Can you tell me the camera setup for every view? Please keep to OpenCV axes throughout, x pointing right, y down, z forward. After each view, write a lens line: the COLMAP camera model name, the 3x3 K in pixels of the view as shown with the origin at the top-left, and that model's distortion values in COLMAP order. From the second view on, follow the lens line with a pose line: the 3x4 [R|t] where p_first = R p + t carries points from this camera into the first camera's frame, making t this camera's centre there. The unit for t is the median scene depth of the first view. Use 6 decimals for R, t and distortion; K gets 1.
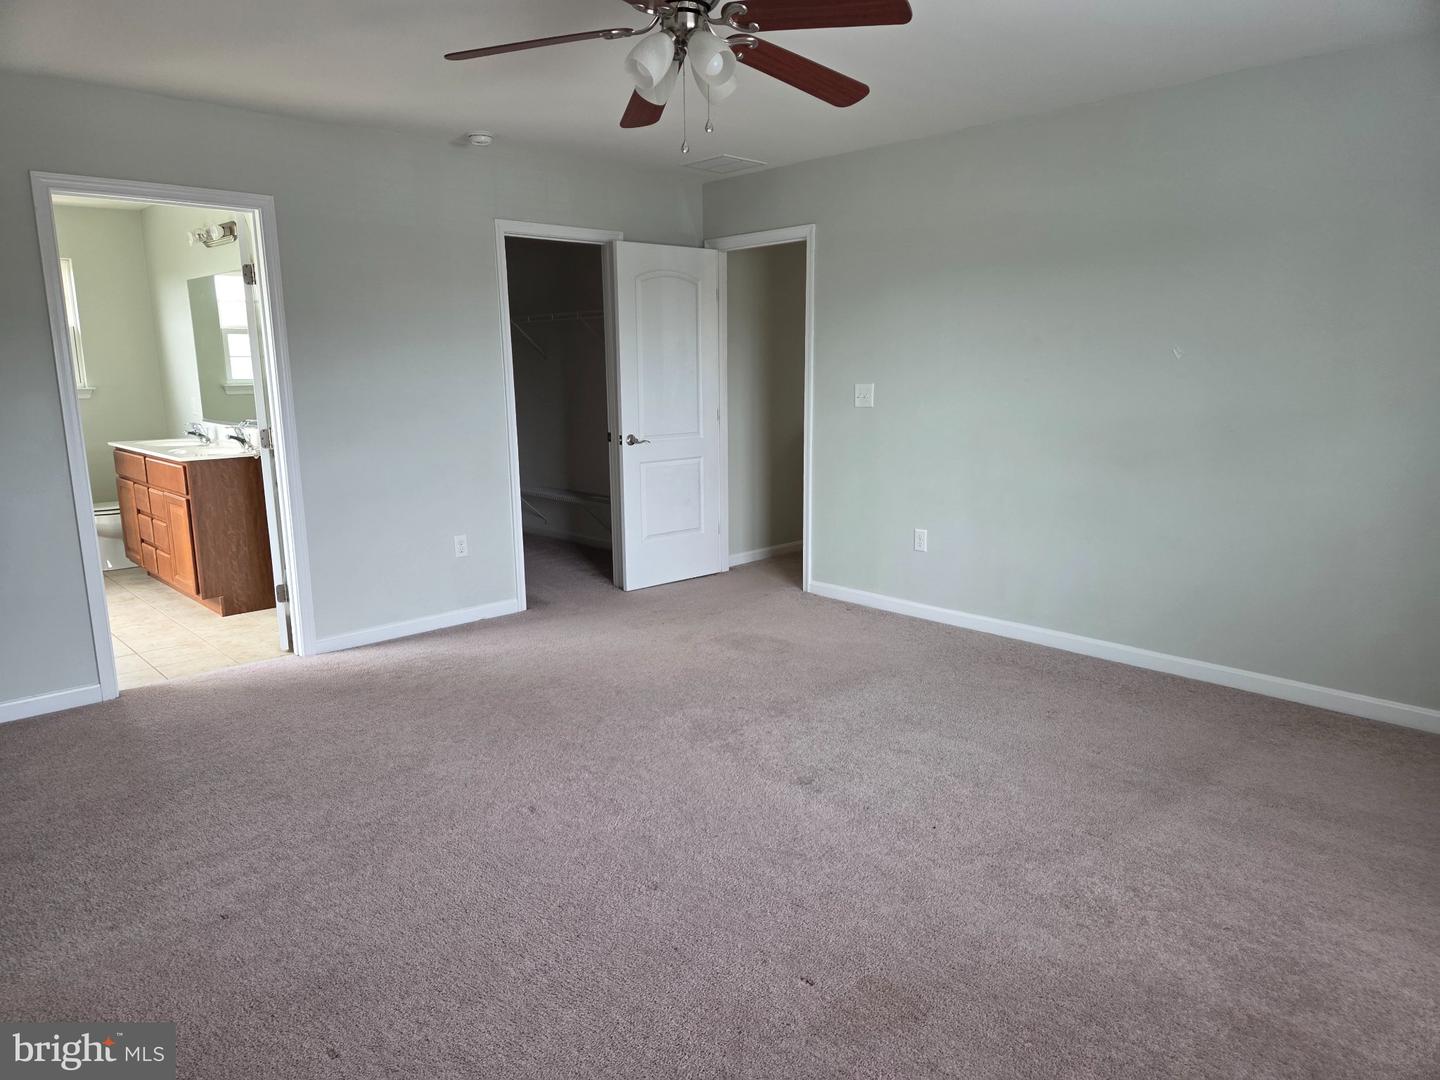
lens RADIAL K [[975.0, 0, 721.0], [0, 975.0, 535.5], [0, 0, 1]] dist [0.021096, -0.016202]
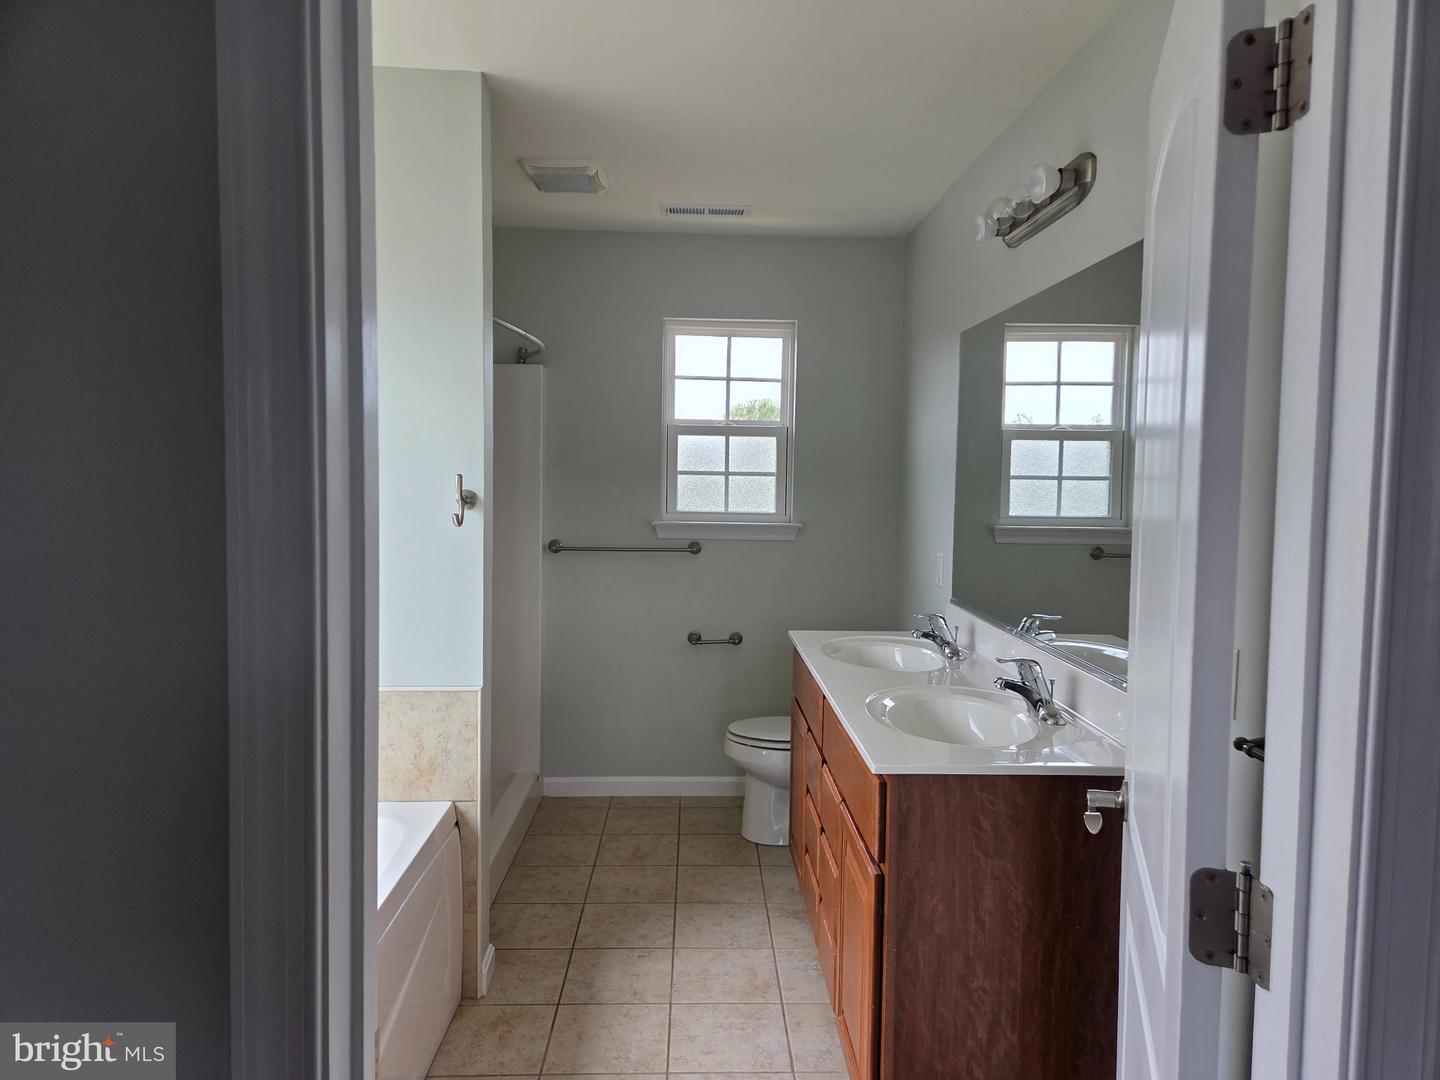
lens RADIAL K [[975.0, 0, 718.0], [0, 975.0, 537.2], [0, 0, 1]] dist [0.021096, -0.016202]
pose [[0.747297, 0.063095, -0.661488, -0.347015], [-0.139760, 0.988138, -0.063638, -0.123253], [0.649626, 0.140006, 0.747251, 0.652274]]
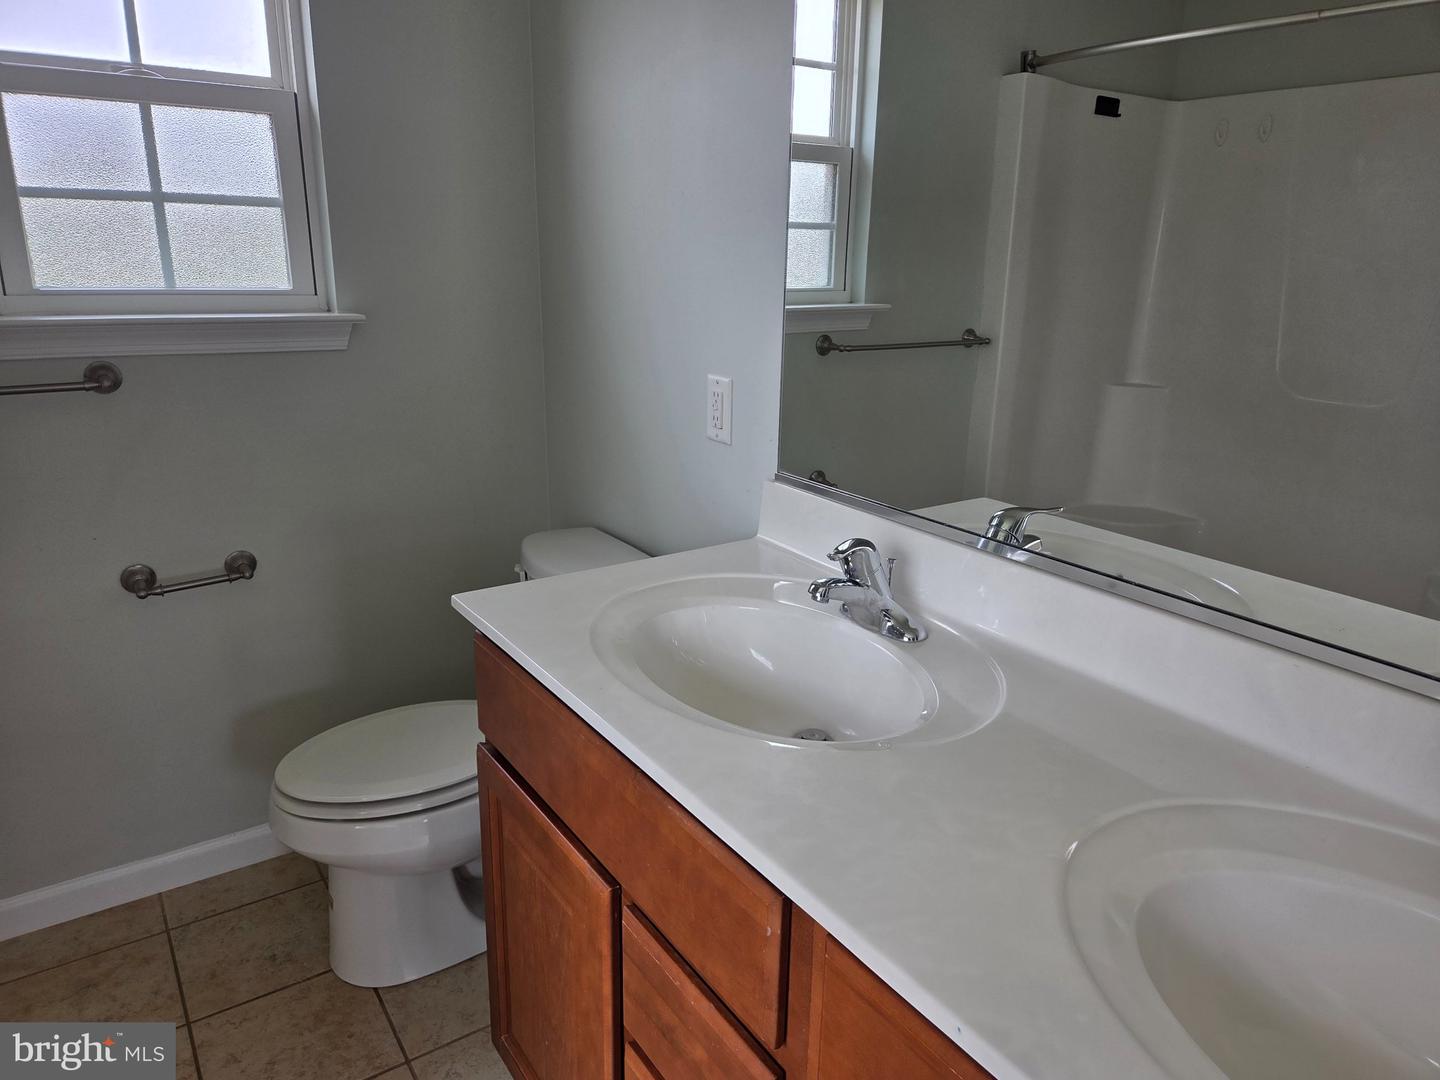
lens RADIAL K [[975.0, 0, 720.0], [0, 975.0, 542.1], [0, 0, 1]] dist [0.021096, -0.016202]
pose [[0.989805, 0.068266, -0.125001, -0.631017], [-0.054108, 0.992081, 0.113344, -0.156753], [0.131749, -0.105425, 0.985661, 0.924345]]
